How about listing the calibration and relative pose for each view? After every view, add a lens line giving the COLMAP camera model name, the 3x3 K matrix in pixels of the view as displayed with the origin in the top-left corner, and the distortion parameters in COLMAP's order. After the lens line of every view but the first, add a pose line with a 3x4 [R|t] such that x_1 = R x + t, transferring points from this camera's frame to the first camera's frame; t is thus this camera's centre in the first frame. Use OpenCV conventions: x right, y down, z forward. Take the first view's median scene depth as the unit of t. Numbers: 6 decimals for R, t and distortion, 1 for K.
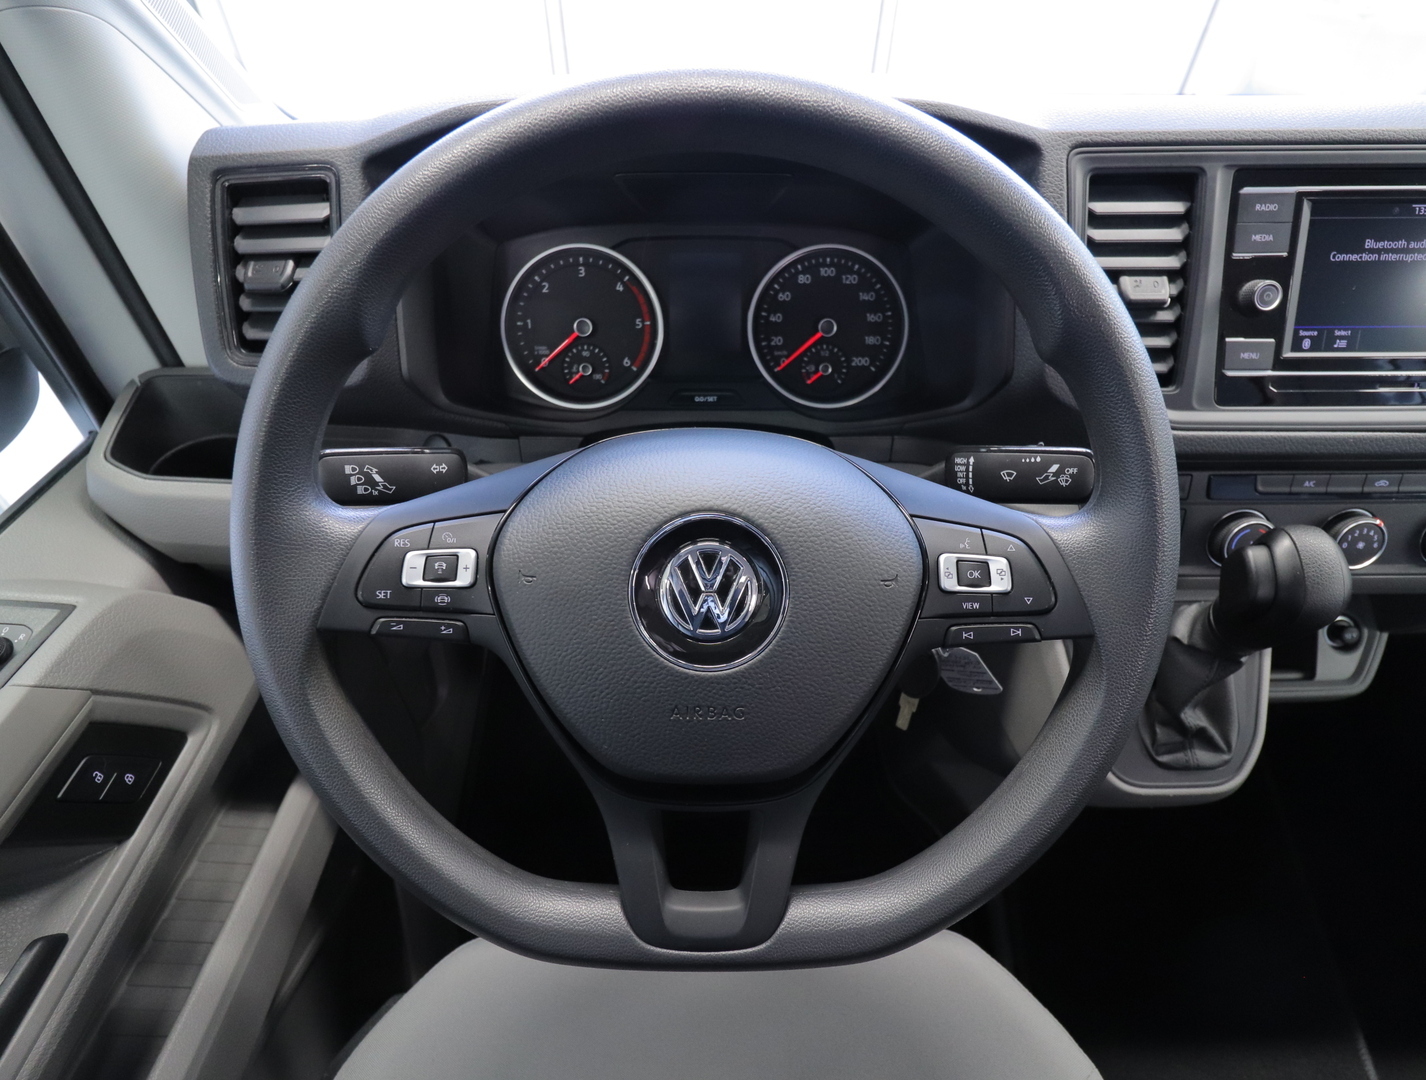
lens RADIAL K [[720.3, 0, 717.8], [0, 720.3, 533.2], [0, 0, 1]] dist [0.005024, -0.001272]
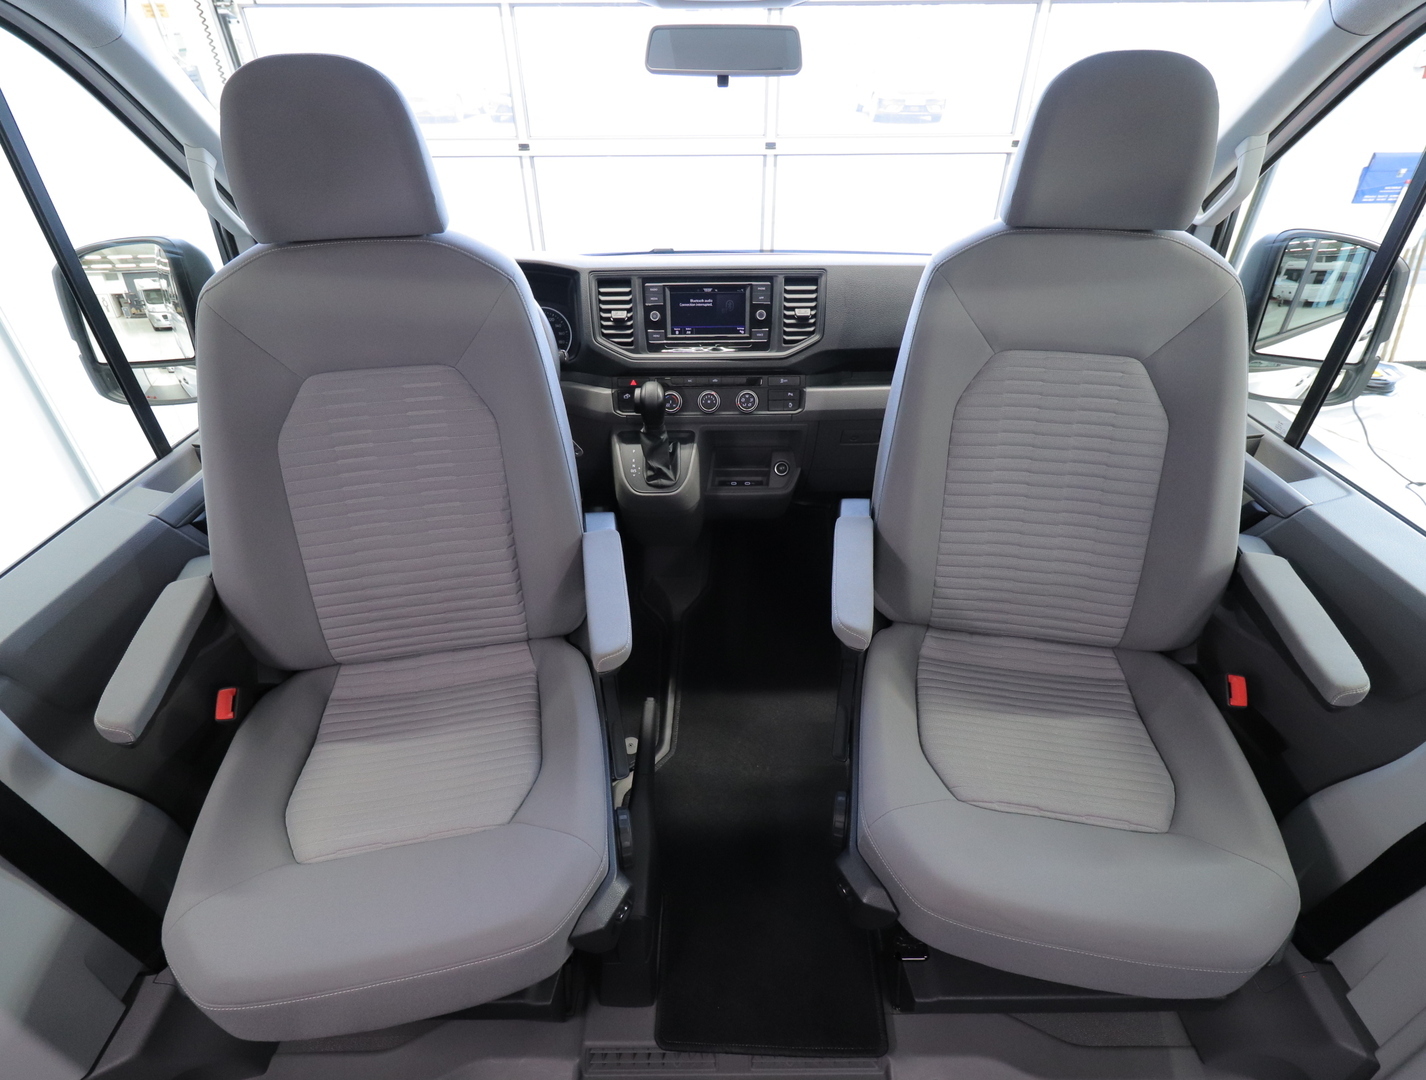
lens RADIAL K [[720.3, 0, 711.2], [0, 720.3, 544.5], [0, 0, 1]] dist [0.005024, -0.001272]
pose [[0.999713, -0.002206, -0.023836, 1.054513], [-0.001182, 0.989979, -0.141212, 1.071924], [0.023908, 0.141200, 0.989692, -1.910548]]
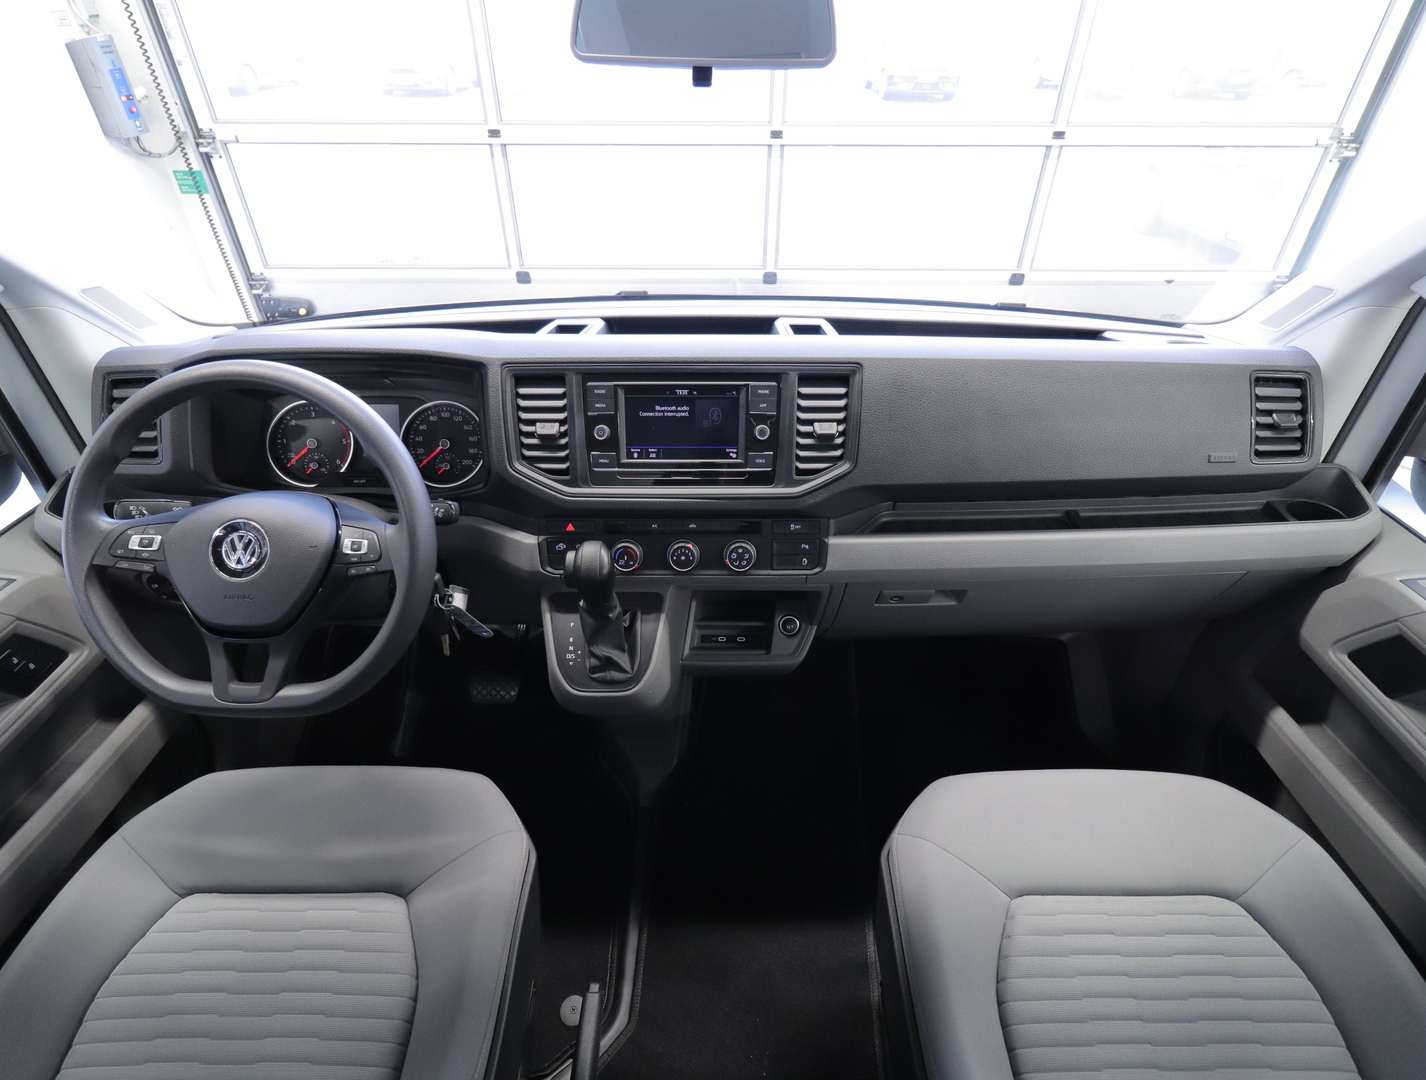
lens RADIAL K [[720.3, 0, 713.8], [0, 720.3, 539.9], [0, 0, 1]] dist [0.005024, -0.001272]
pose [[0.999751, 0.006879, -0.021209, 1.105022], [-0.009377, 0.992722, -0.120060, 0.215508], [0.020229, 0.120229, 0.992540, -0.981241]]
